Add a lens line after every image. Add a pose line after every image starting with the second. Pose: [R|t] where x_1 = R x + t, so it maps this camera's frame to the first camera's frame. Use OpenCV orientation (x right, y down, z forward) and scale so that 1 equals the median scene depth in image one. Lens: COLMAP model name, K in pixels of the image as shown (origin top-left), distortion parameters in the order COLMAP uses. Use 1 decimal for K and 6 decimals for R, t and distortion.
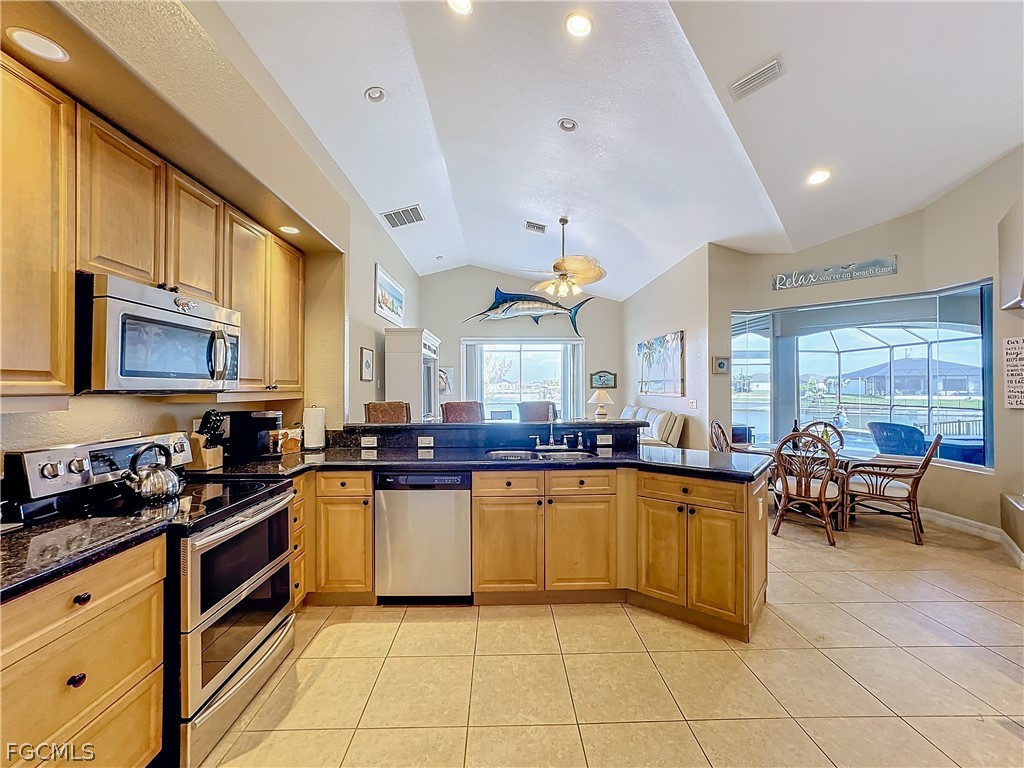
lens RADIAL K [[421.4, 0, 510.0], [0, 421.4, 386.7], [0, 0, 1]] dist [-0.008674, 0.004900]
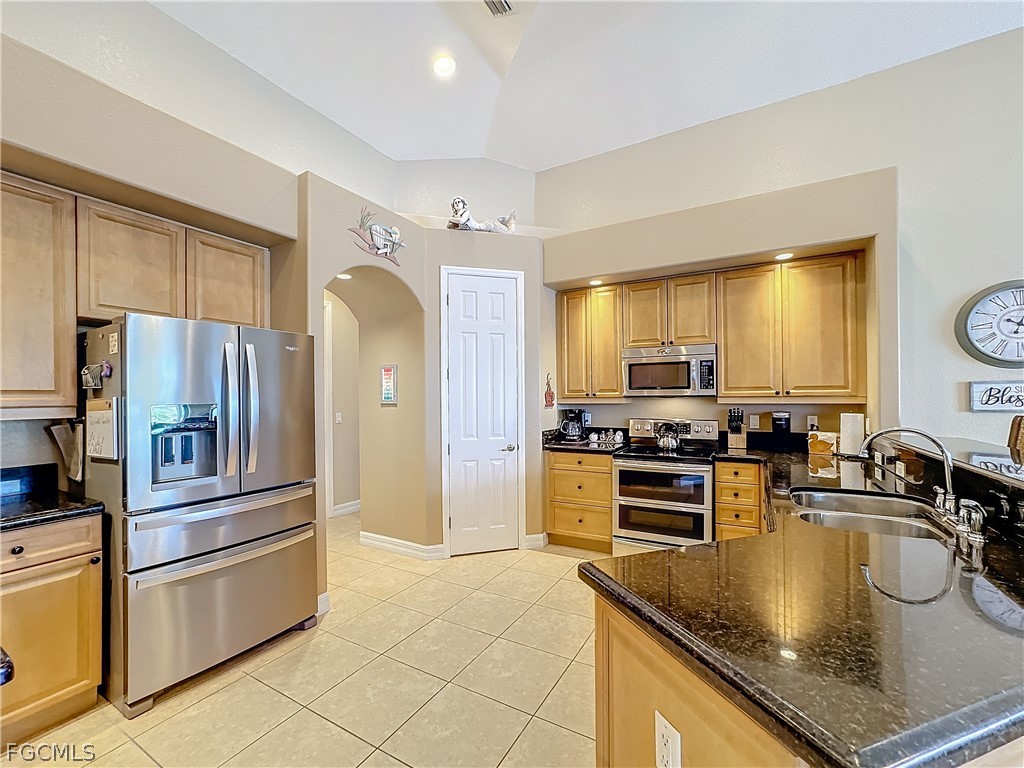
lens RADIAL K [[421.4, 0, 519.0], [0, 421.4, 392.5], [0, 0, 1]] dist [-0.008674, 0.004900]
pose [[-0.495240, 0.002010, -0.868754, 0.246247], [0.014391, 0.999879, -0.005890, -0.001012], [0.868637, -0.015419, -0.495209, 0.274313]]
